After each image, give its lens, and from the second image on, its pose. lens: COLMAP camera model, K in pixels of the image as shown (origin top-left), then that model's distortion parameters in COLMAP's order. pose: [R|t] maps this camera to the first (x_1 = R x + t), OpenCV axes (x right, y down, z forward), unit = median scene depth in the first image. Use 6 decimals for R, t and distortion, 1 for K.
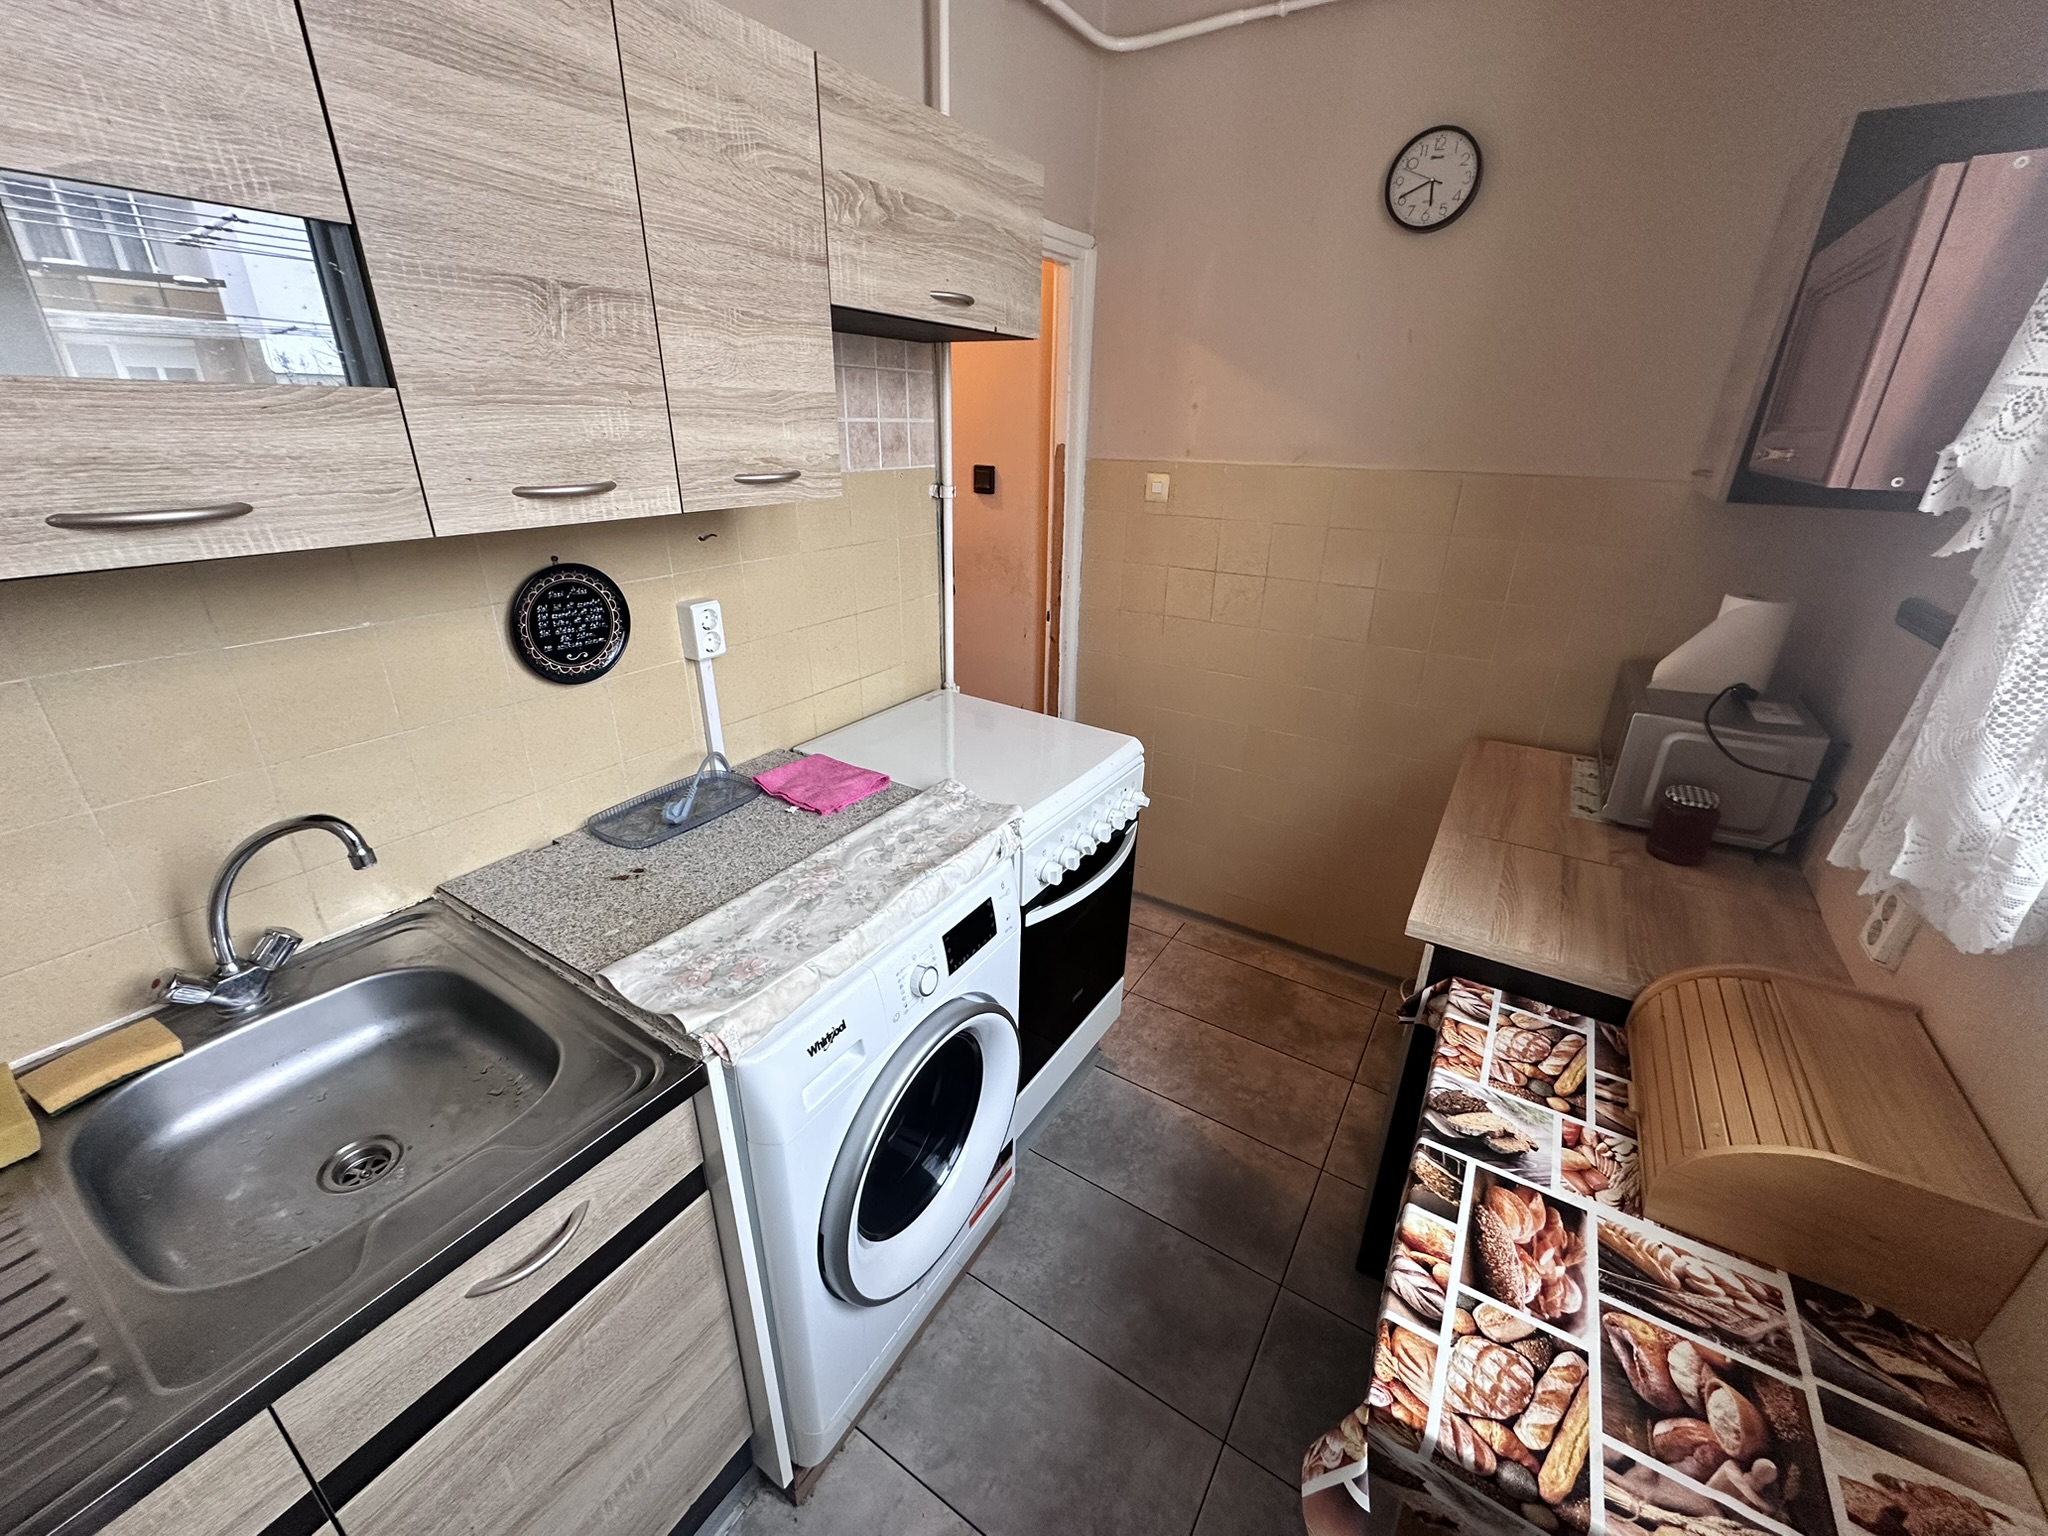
lens RADIAL K [[815.1, 0, 1022.0], [0, 815.1, 765.7], [0, 0, 1]] dist [0.000103, 0.000296]
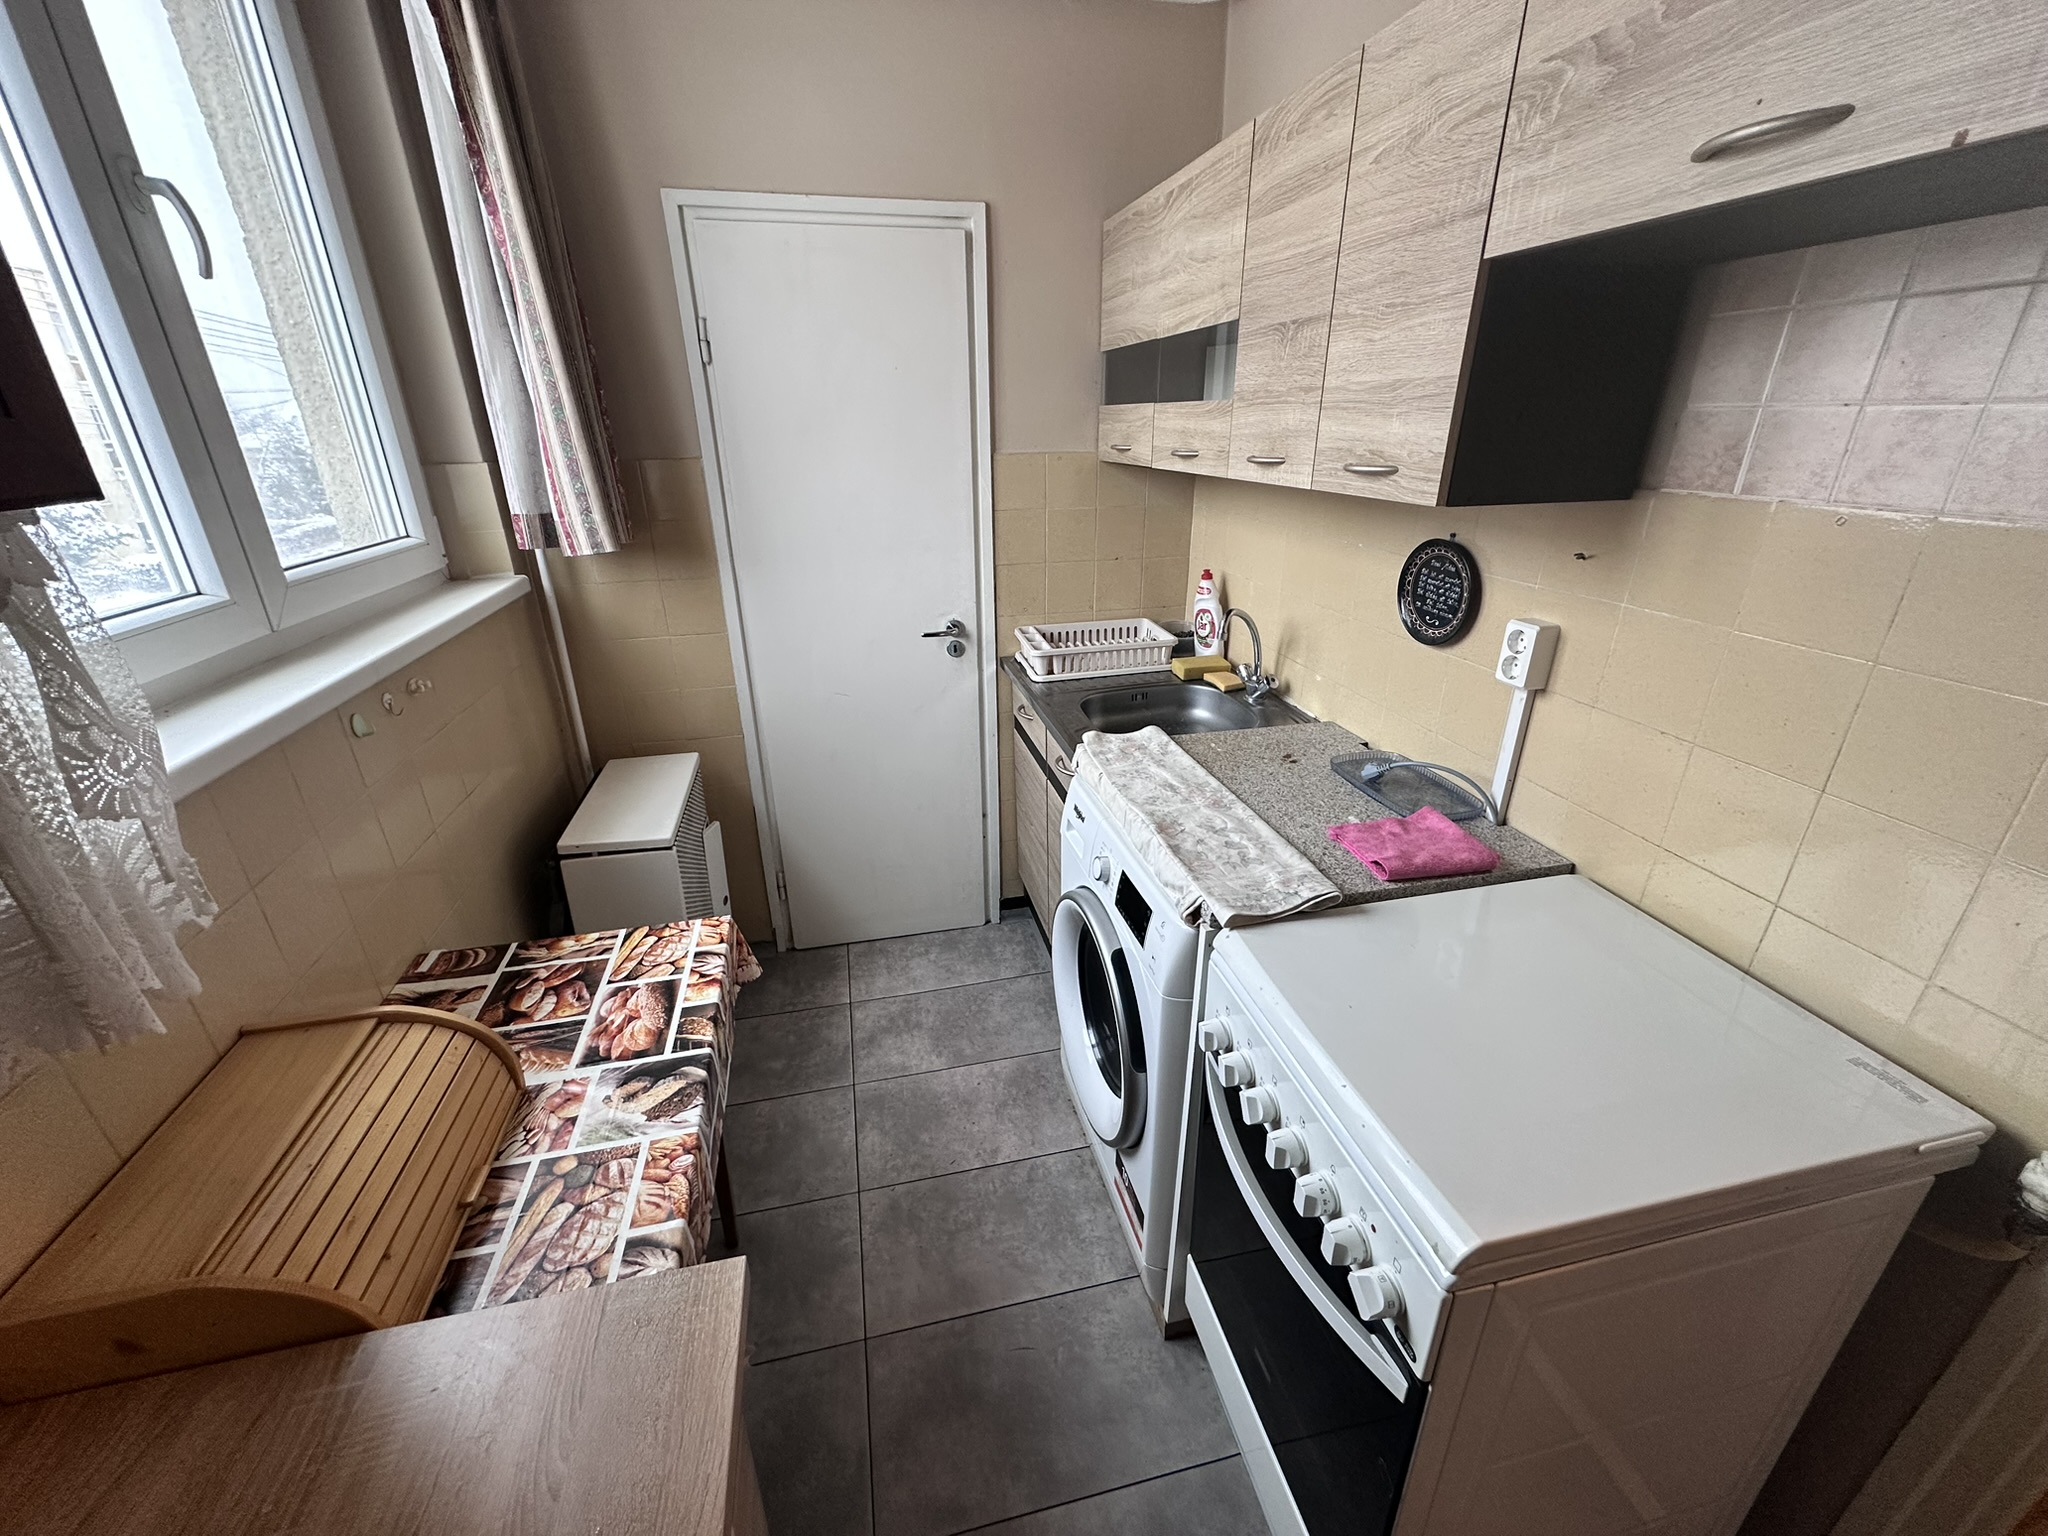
lens RADIAL K [[815.1, 0, 1022.0], [0, 815.1, 765.7], [0, 0, 1]] dist [0.000103, 0.000296]
pose [[-0.703702, 0.270299, -0.657070, 0.800672], [-0.279875, 0.744576, 0.606034, -0.617949], [0.653049, 0.610365, -0.448310, 1.510358]]
